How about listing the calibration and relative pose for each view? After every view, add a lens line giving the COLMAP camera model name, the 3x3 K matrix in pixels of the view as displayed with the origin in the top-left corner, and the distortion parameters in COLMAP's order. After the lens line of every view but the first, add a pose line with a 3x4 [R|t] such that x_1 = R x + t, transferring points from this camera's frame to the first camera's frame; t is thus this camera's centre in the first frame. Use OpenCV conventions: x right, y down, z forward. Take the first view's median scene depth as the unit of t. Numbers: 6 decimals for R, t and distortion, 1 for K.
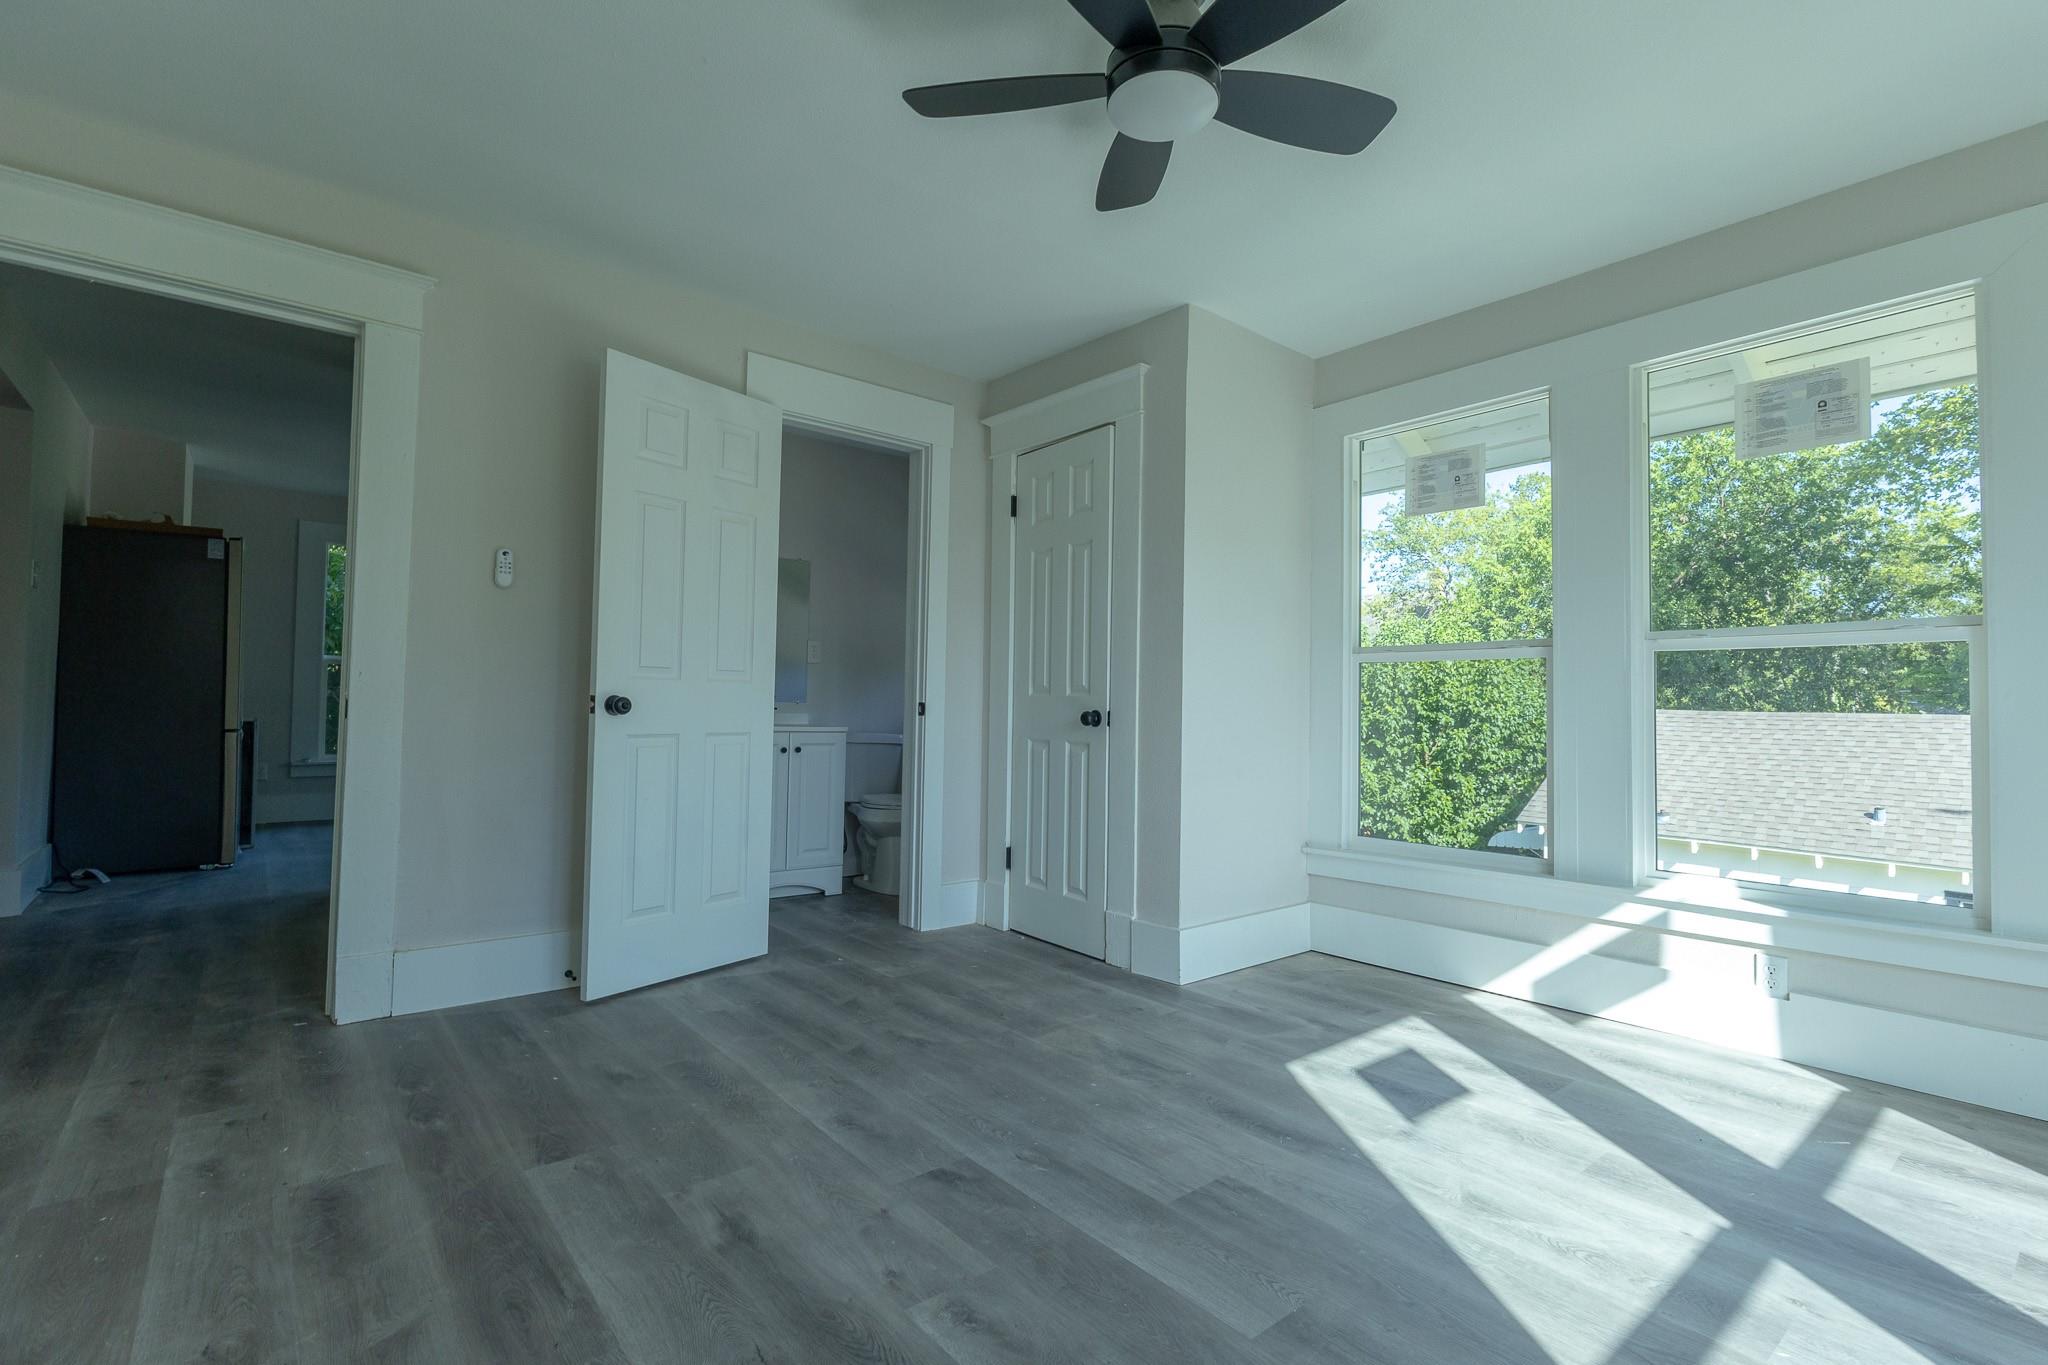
lens RADIAL K [[941.8, 0, 1030.3], [0, 941.8, 675.8], [0, 0, 1]] dist [0.002112, 0.000321]
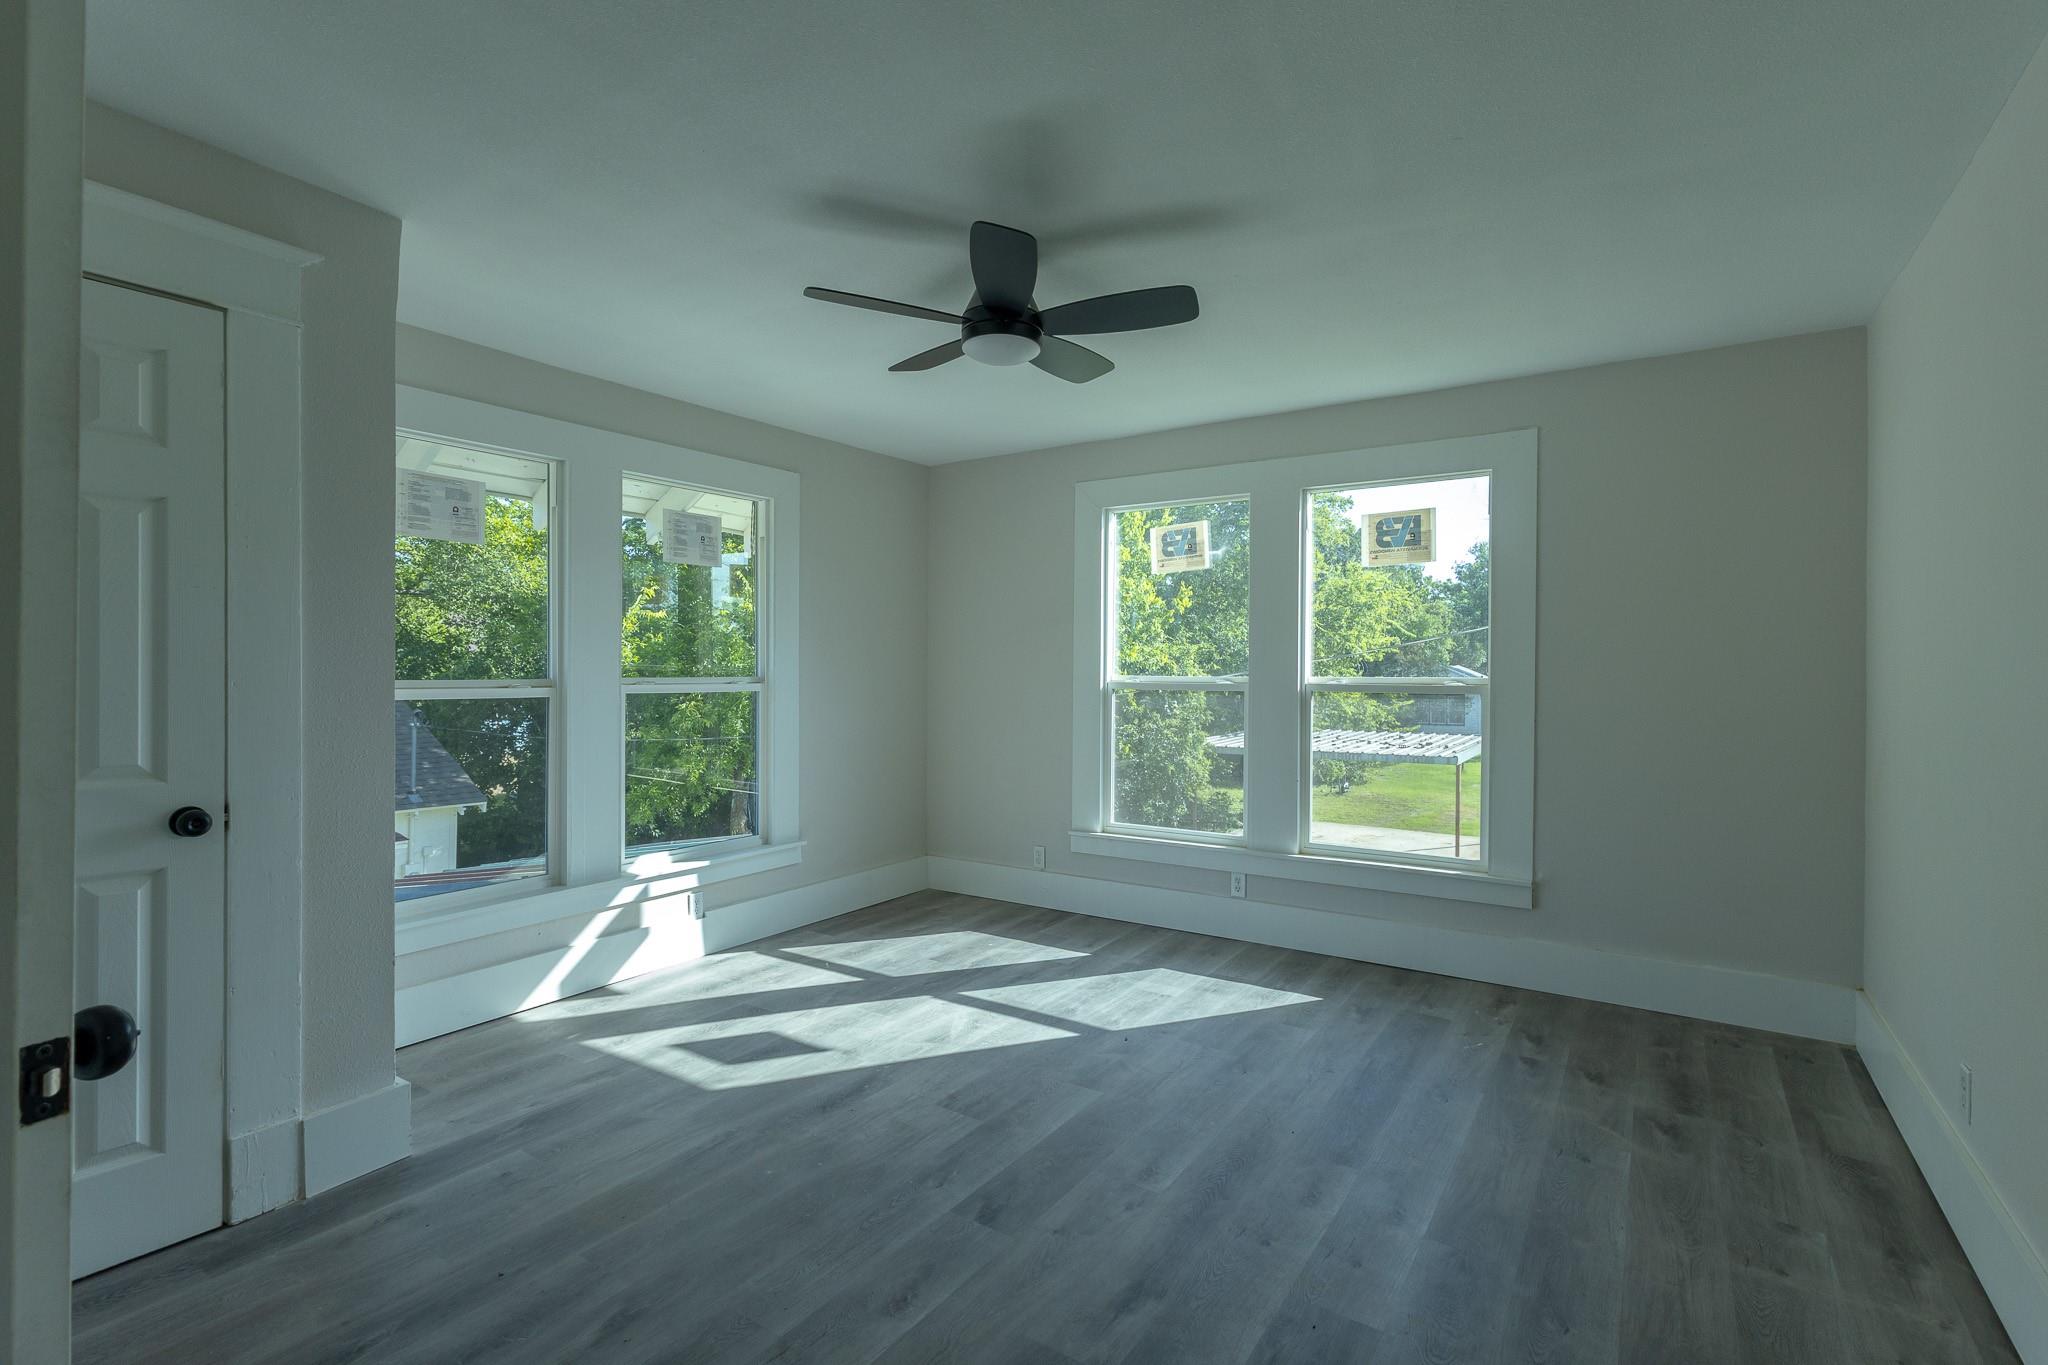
lens RADIAL K [[941.8, 0, 1033.4], [0, 941.8, 675.1], [0, 0, 1]] dist [0.002112, 0.000321]
pose [[-0.292083, -0.015510, 0.956267, -0.951839], [-0.038759, 0.999239, 0.004368, -0.099120], [-0.955607, -0.035788, -0.292462, 1.052399]]
